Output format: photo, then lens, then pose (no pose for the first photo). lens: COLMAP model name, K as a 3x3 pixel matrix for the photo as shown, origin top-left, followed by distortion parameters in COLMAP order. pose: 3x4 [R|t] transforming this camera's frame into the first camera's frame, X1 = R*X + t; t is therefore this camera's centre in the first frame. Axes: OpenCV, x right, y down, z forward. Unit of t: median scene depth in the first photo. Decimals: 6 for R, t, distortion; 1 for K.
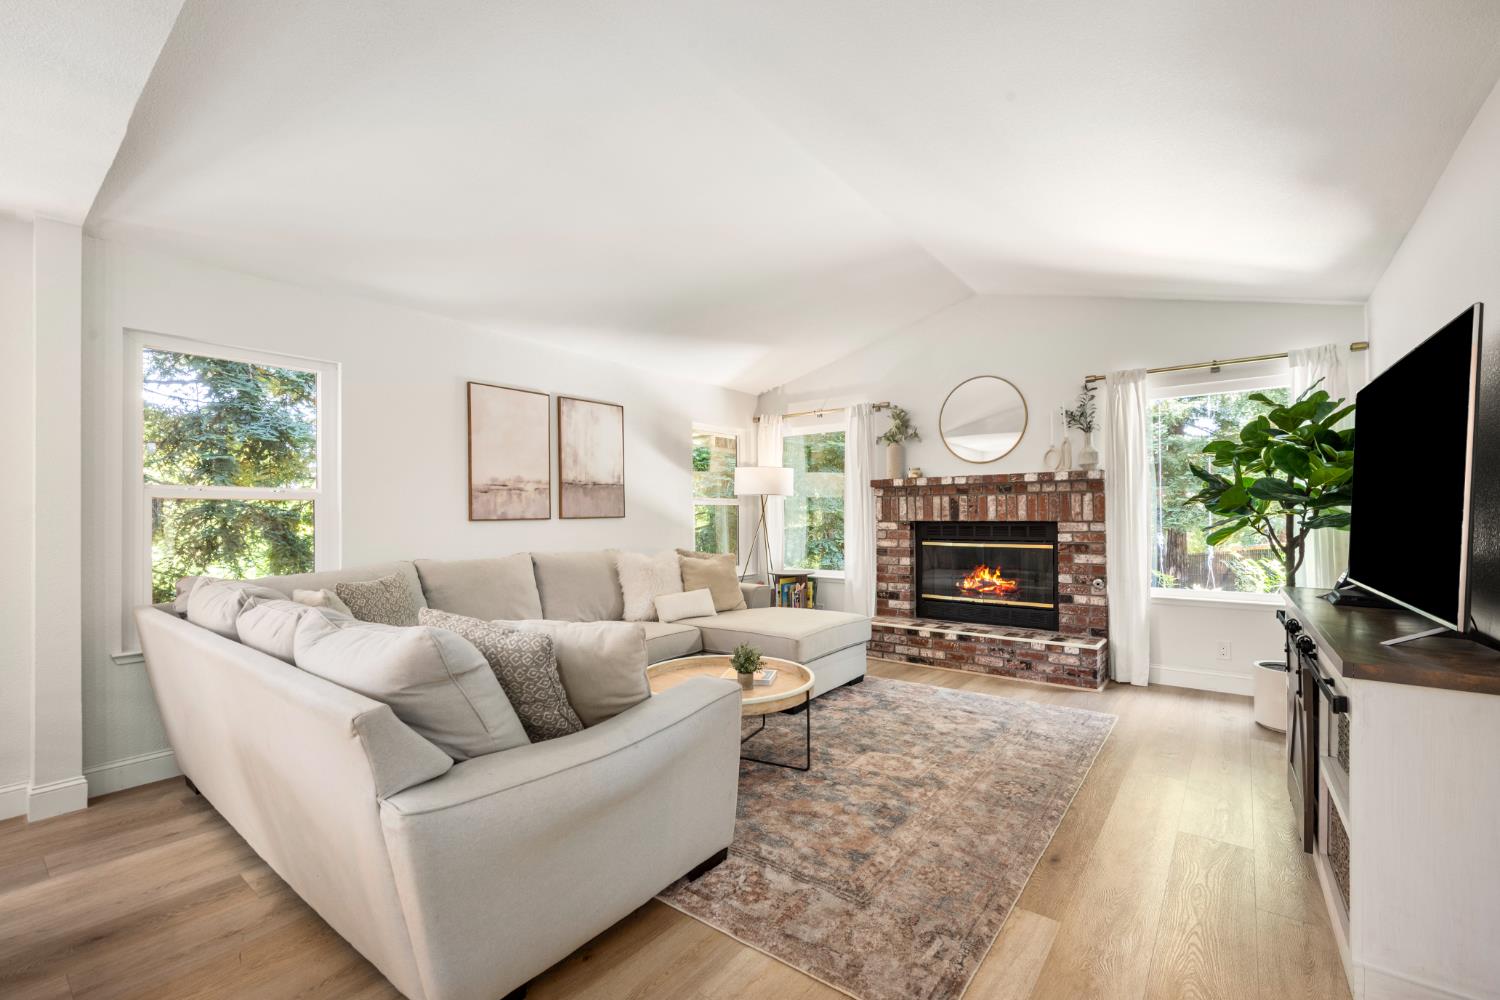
lens RADIAL K [[633.2, 0, 750.4], [0, 633.2, 509.4], [0, 0, 1]] dist [-0.001691, -0.000056]
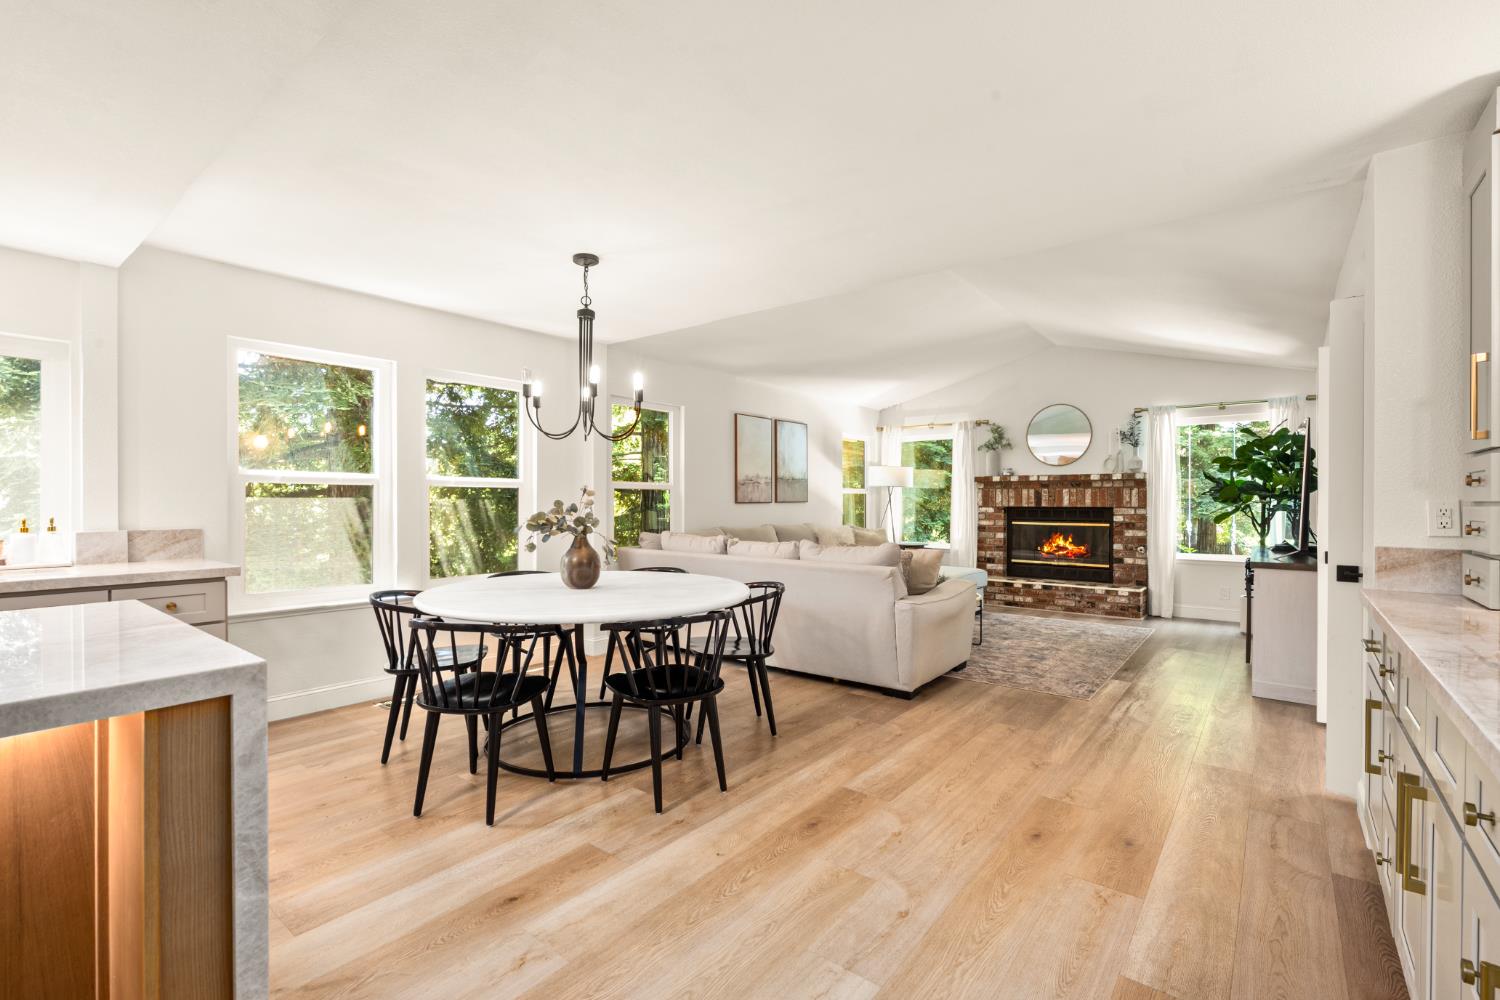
lens RADIAL K [[672.0, 0, 748.9], [0, 672.0, 504.0], [0, 0, 1]] dist [-0.002145, -0.000080]
pose [[0.999904, 0.009018, -0.010545, -0.331897], [-0.008889, 0.999885, 0.012255, -0.000610], [0.010654, -0.012160, 0.999869, -0.545214]]
